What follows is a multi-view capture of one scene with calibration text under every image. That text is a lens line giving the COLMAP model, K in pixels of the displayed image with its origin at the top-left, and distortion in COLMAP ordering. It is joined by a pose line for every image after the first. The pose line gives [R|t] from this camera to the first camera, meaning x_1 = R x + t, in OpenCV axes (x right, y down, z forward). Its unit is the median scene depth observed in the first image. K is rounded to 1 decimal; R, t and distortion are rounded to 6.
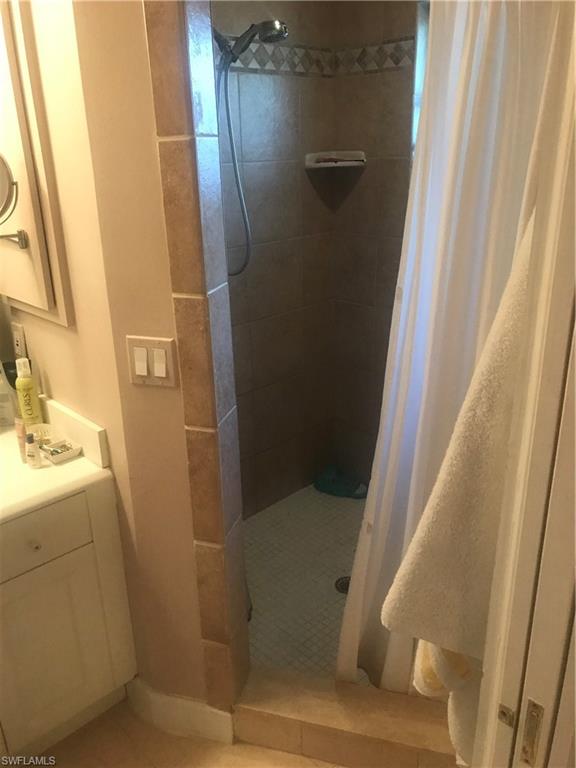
lens RADIAL K [[628.0, 0, 282.6], [0, 628.0, 387.1], [0, 0, 1]] dist [0.035515, -0.030281]
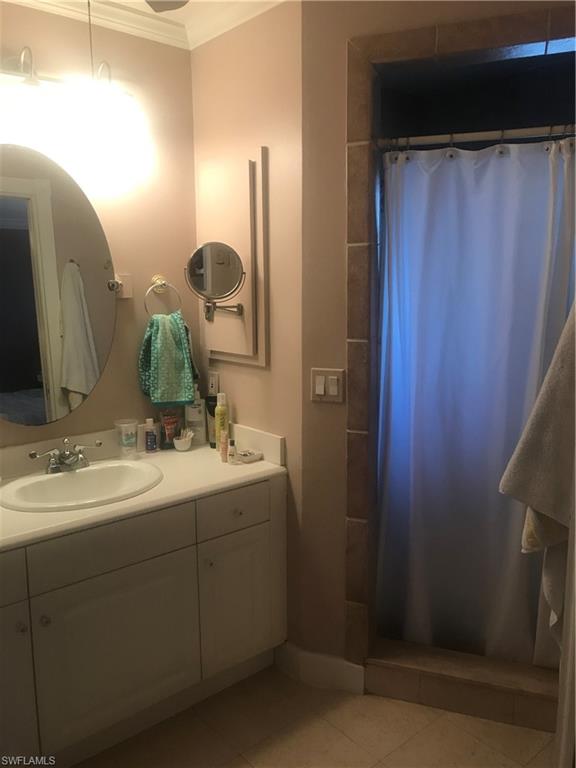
lens RADIAL K [[628.0, 0, 290.3], [0, 628.0, 380.1], [0, 0, 1]] dist [0.035515, -0.030281]
pose [[0.994645, 0.027299, -0.099676, -0.133807], [-0.045245, 0.982165, -0.182498, 0.205891], [0.092916, 0.186030, 0.978141, -0.440874]]
